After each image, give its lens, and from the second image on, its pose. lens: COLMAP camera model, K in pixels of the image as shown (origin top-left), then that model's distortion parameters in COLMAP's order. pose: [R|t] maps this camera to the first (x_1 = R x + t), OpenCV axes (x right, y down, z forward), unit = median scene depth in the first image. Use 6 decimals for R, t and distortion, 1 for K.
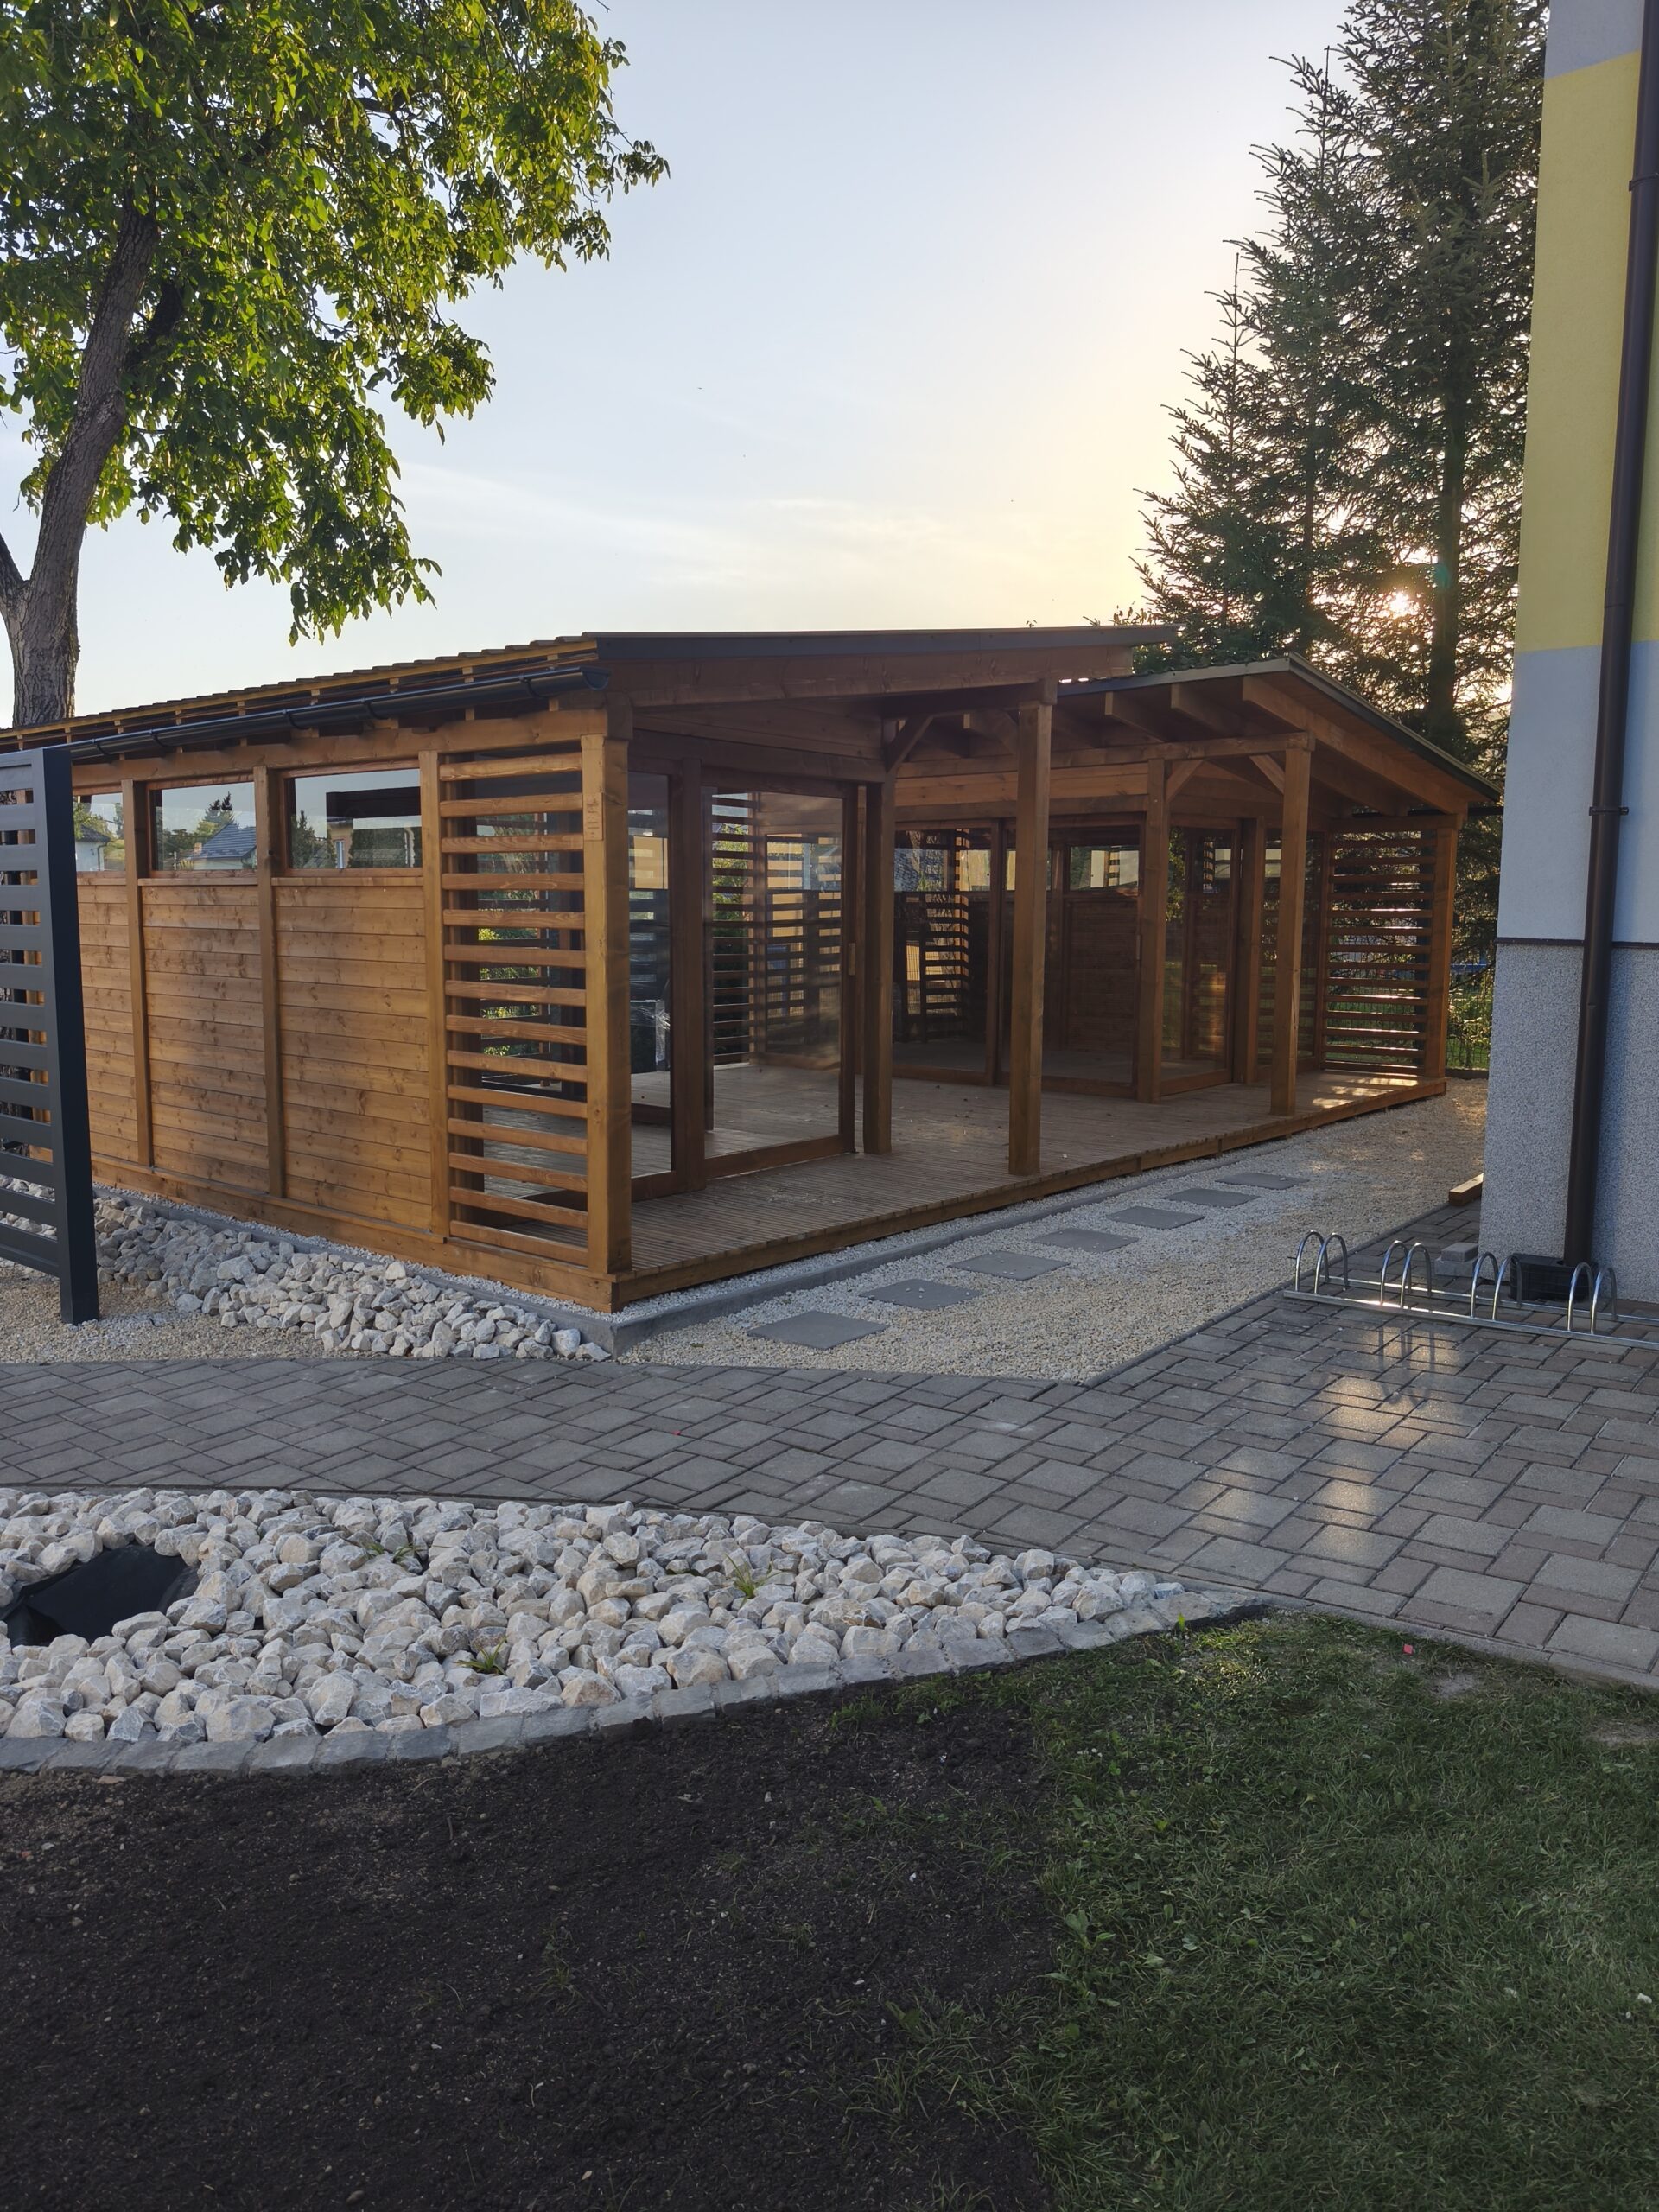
lens RADIAL K [[1518.5, 0, 887.0], [0, 1518.5, 1083.8], [0, 0, 1]] dist [0.012586, -0.020904]
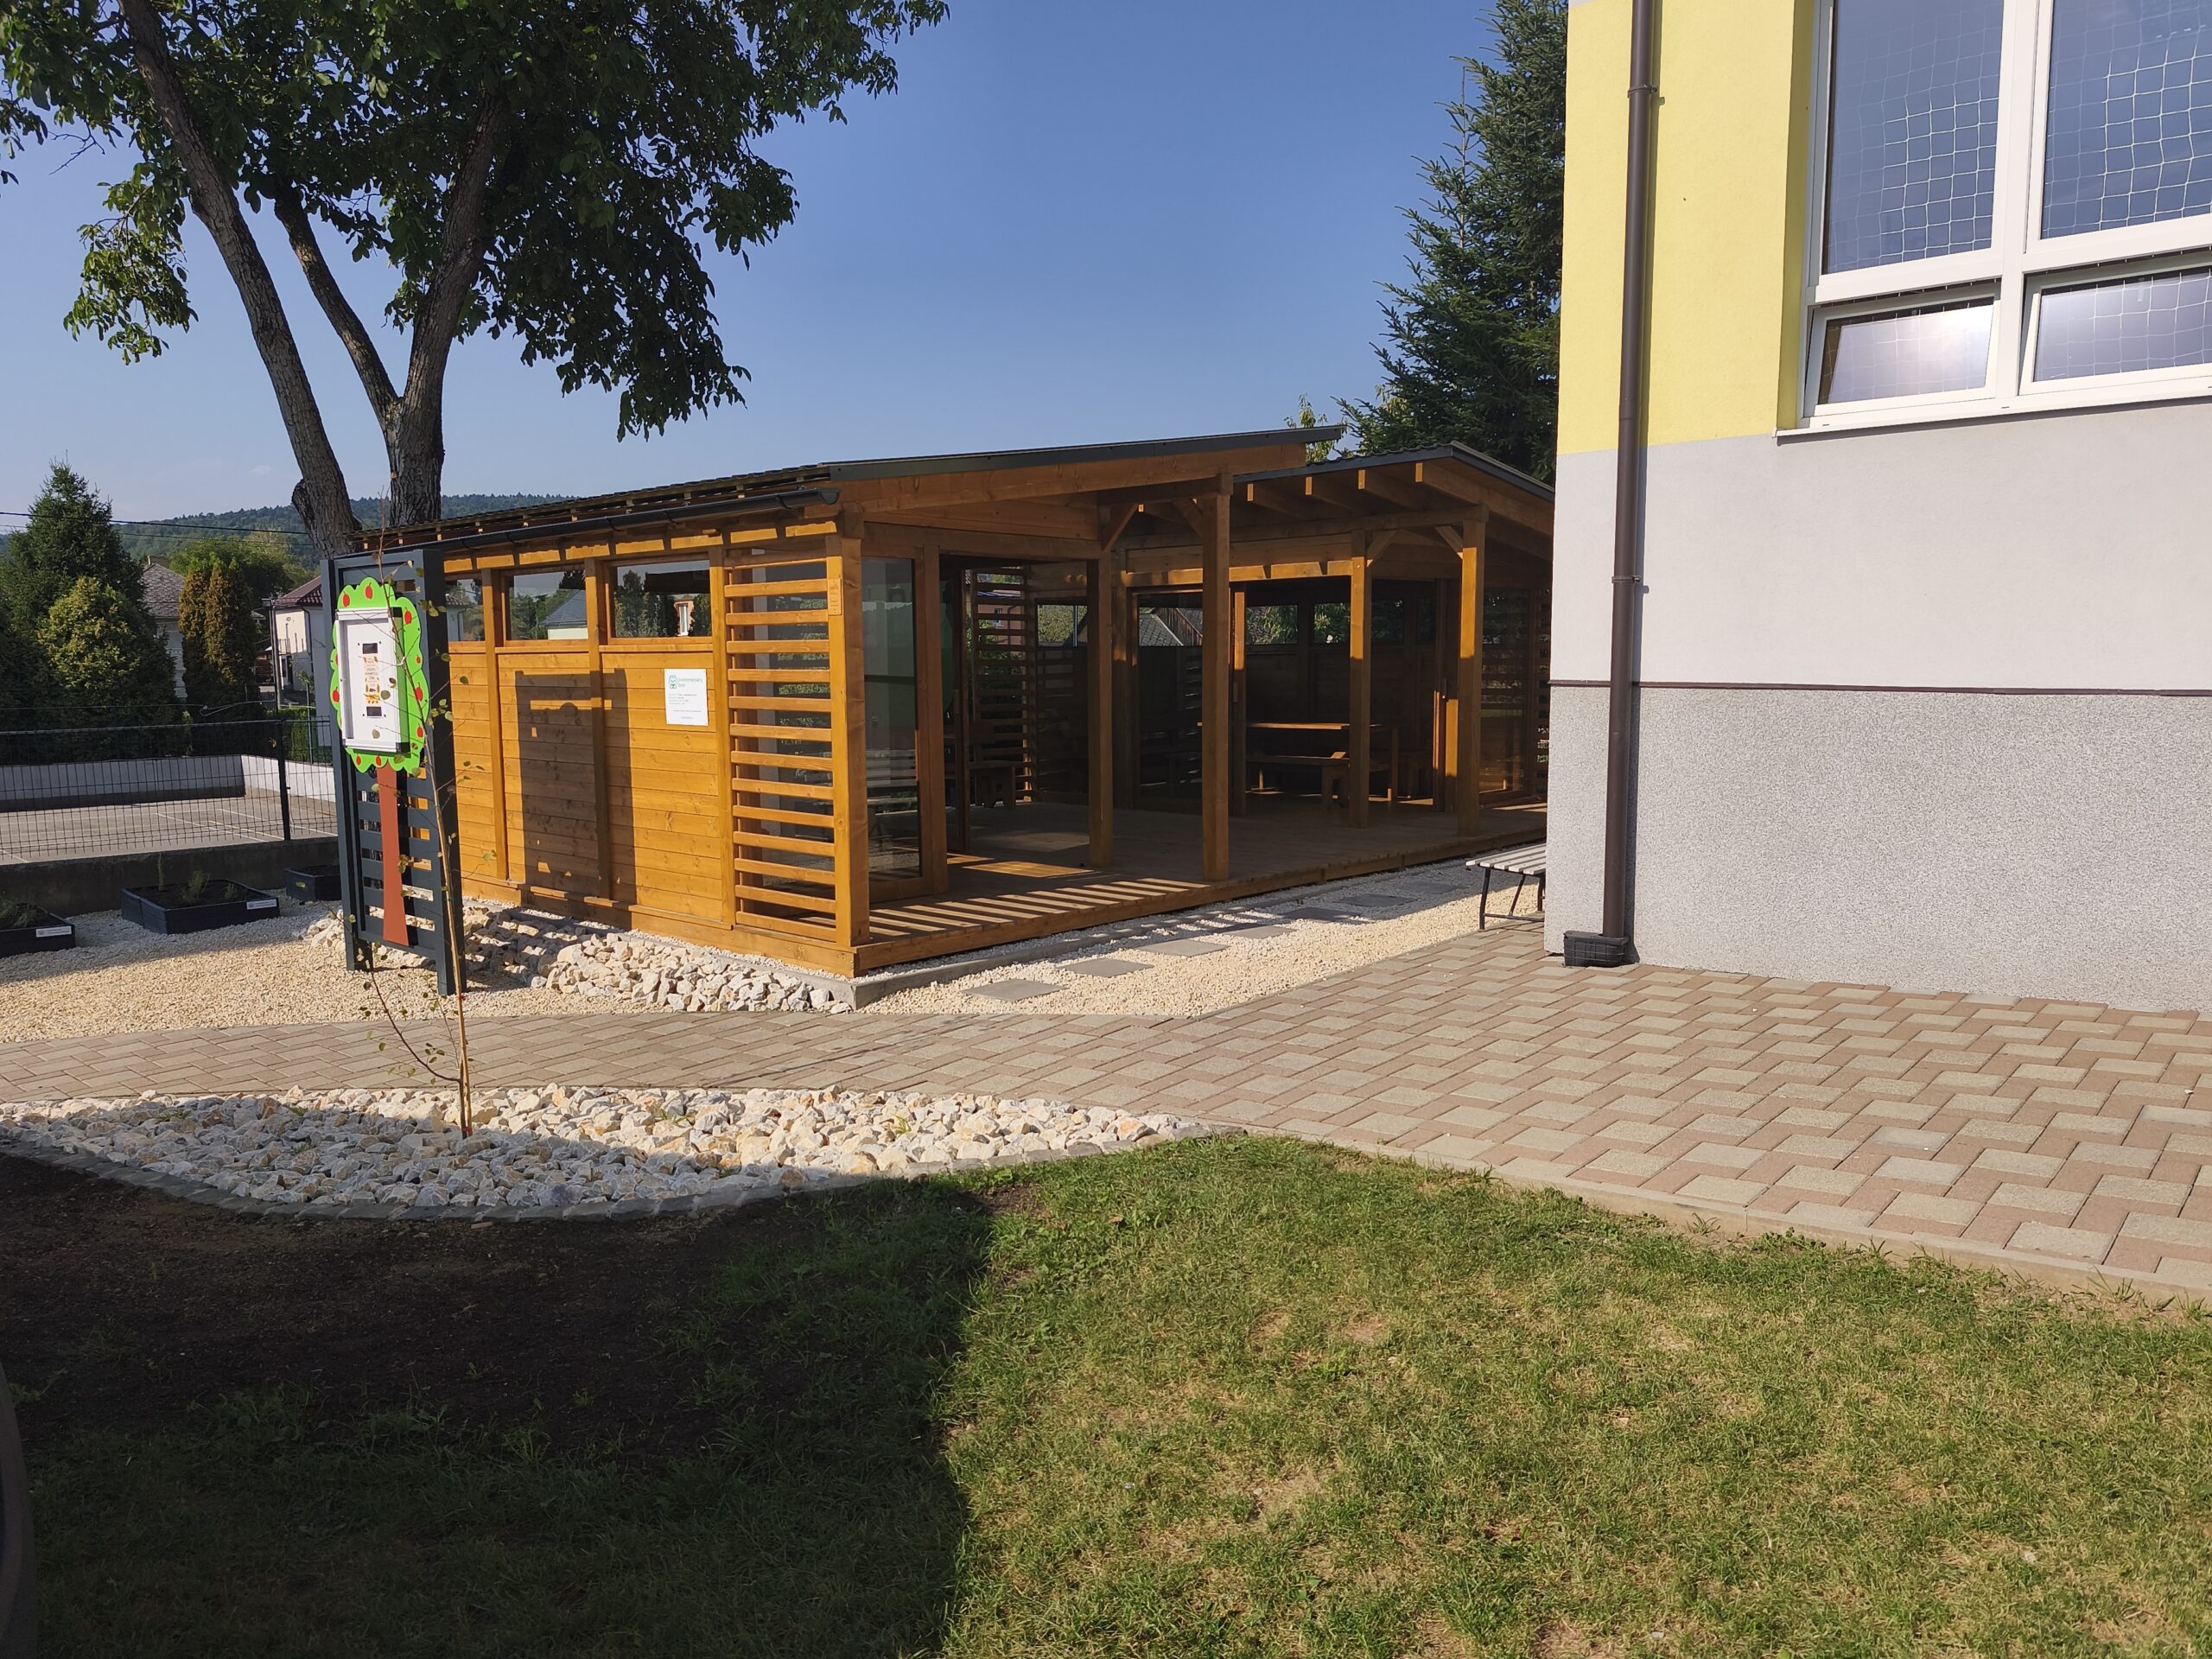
lens RADIAL K [[1518.5, 0, 1174.6], [0, 1518.5, 833.7], [0, 0, 1]] dist [0.012586, -0.020904]
pose [[0.999245, -0.009759, -0.037601, 0.115340], [0.009679, 0.999950, -0.002321, 0.026876], [0.037622, 0.001955, 0.999290, -0.235133]]
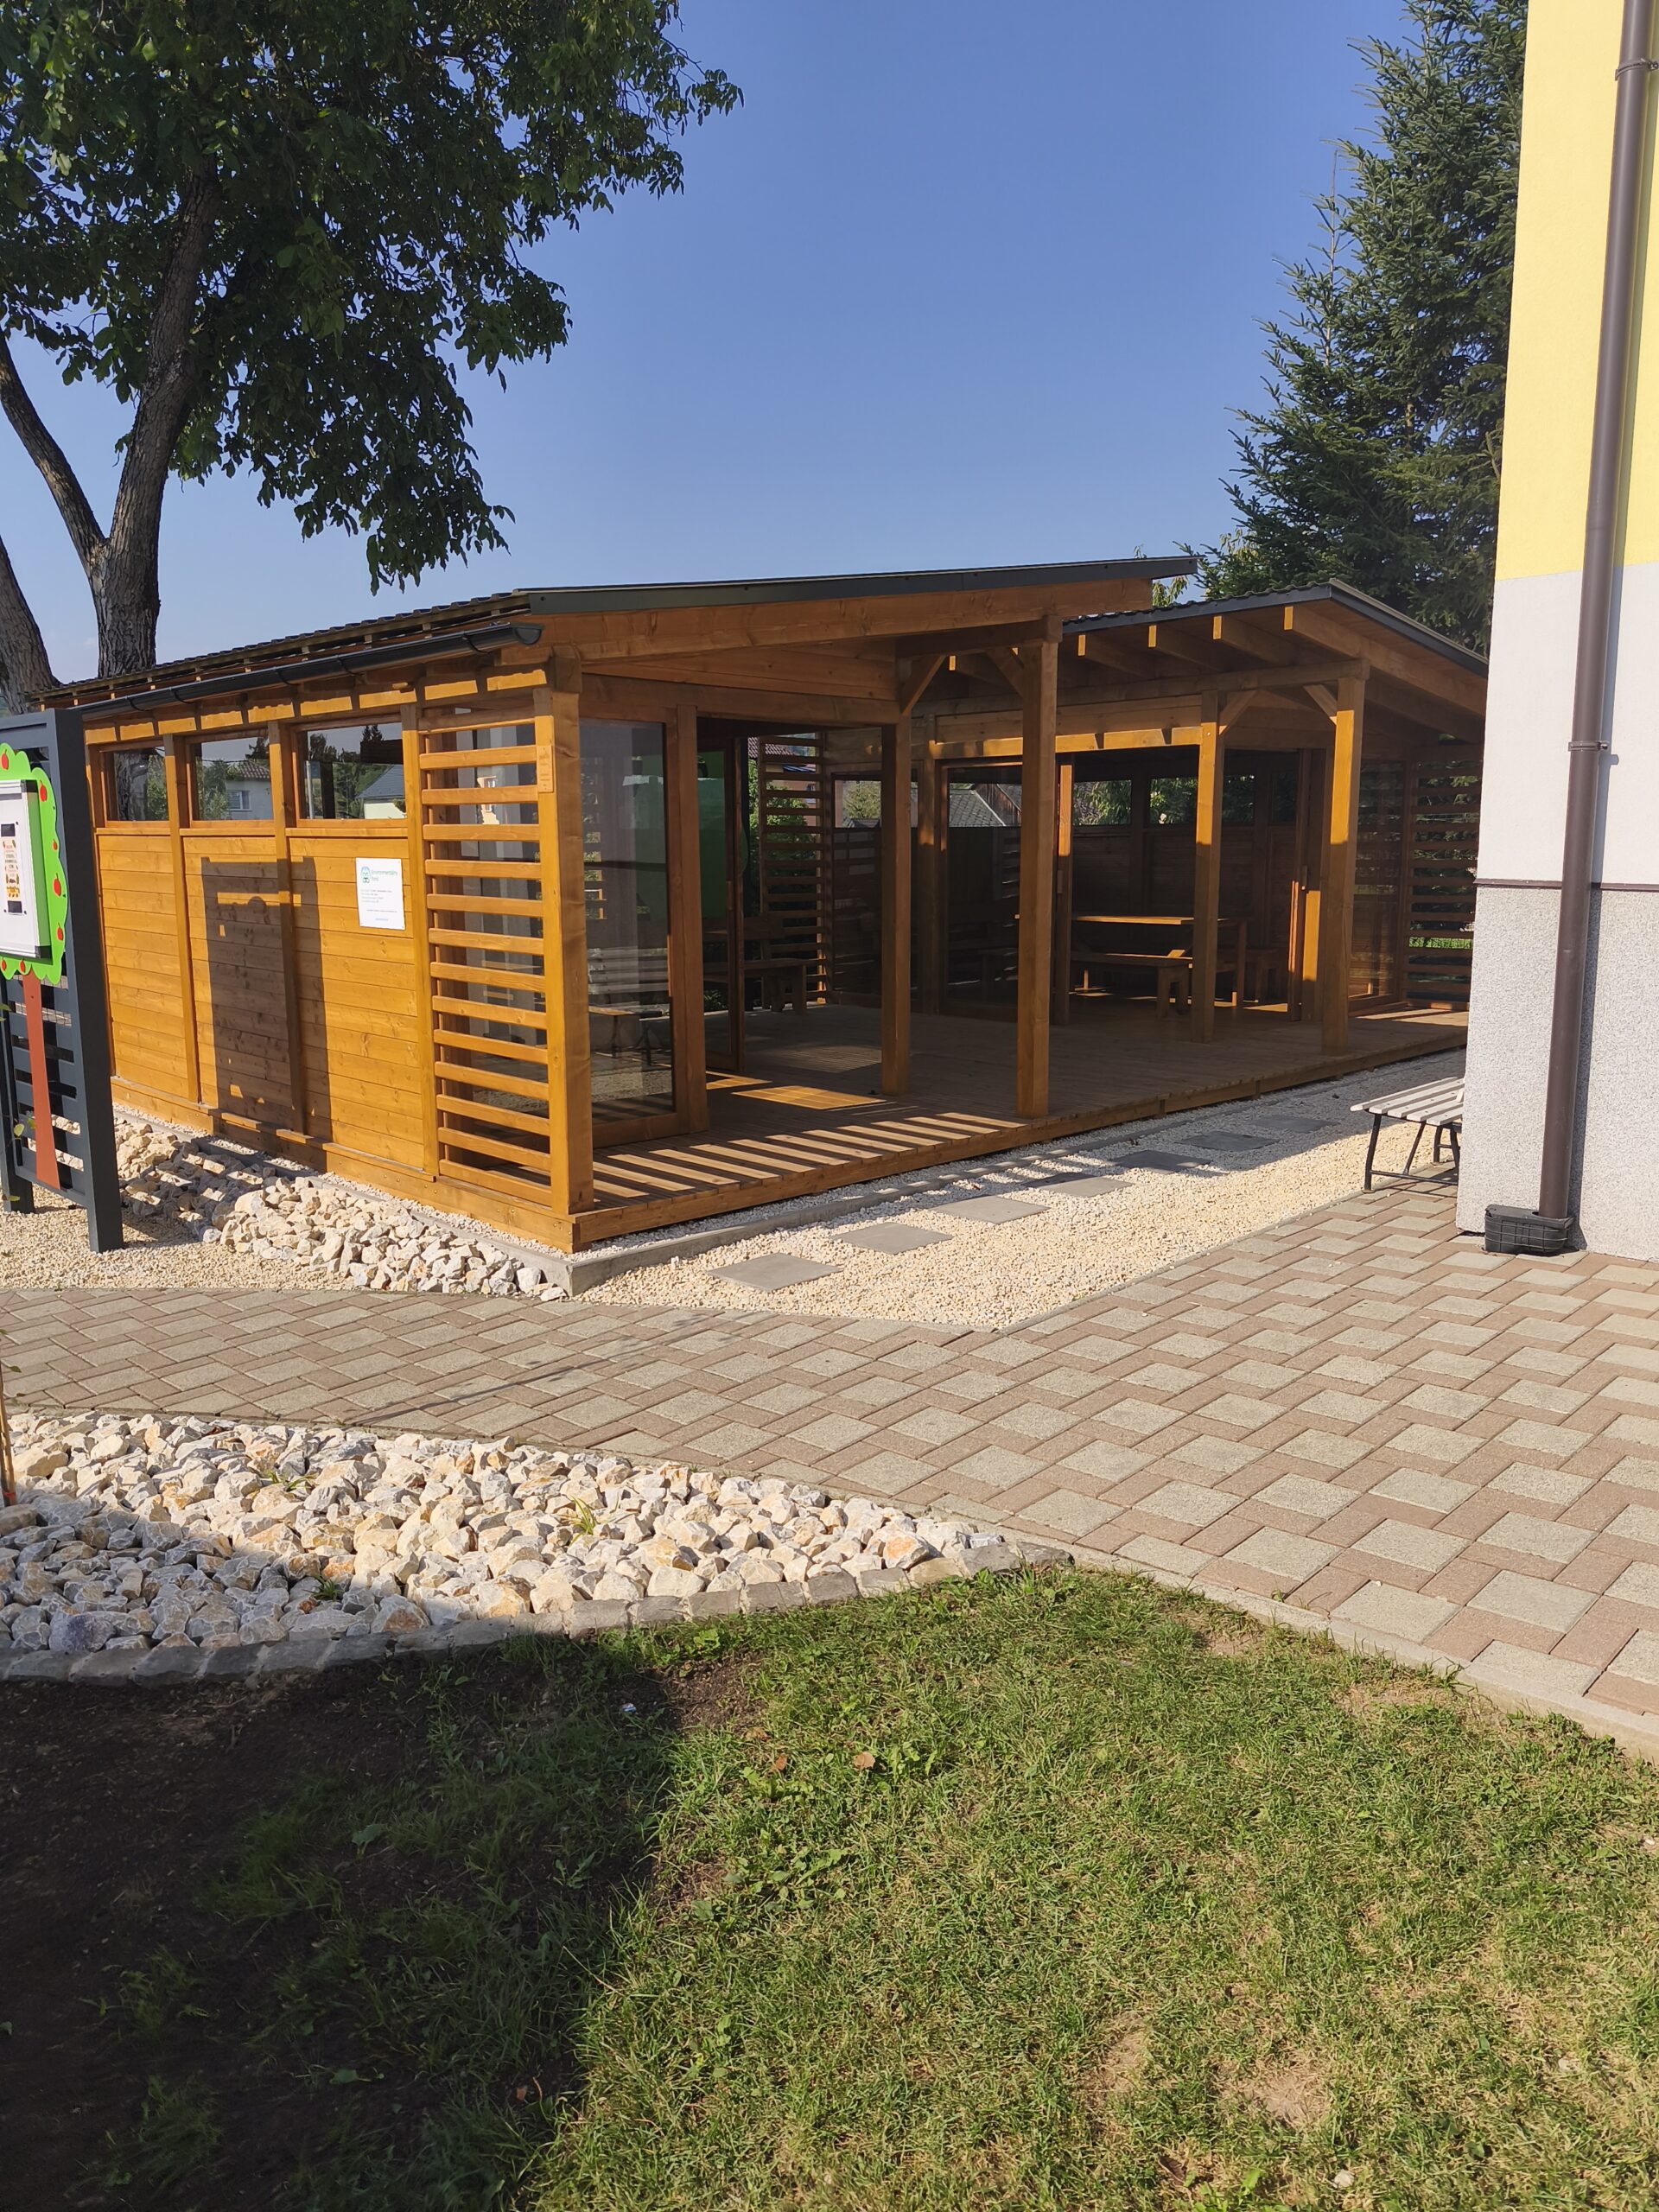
lens RADIAL K [[1518.5, 0, 902.8], [0, 1518.5, 1073.5], [0, 0, 1]] dist [0.012586, -0.020904]
pose [[0.995286, 0.005384, -0.096831, 0.113080], [-0.001616, 0.999240, 0.038947, -0.008858], [0.096967, -0.038607, 0.994539, -0.000041]]
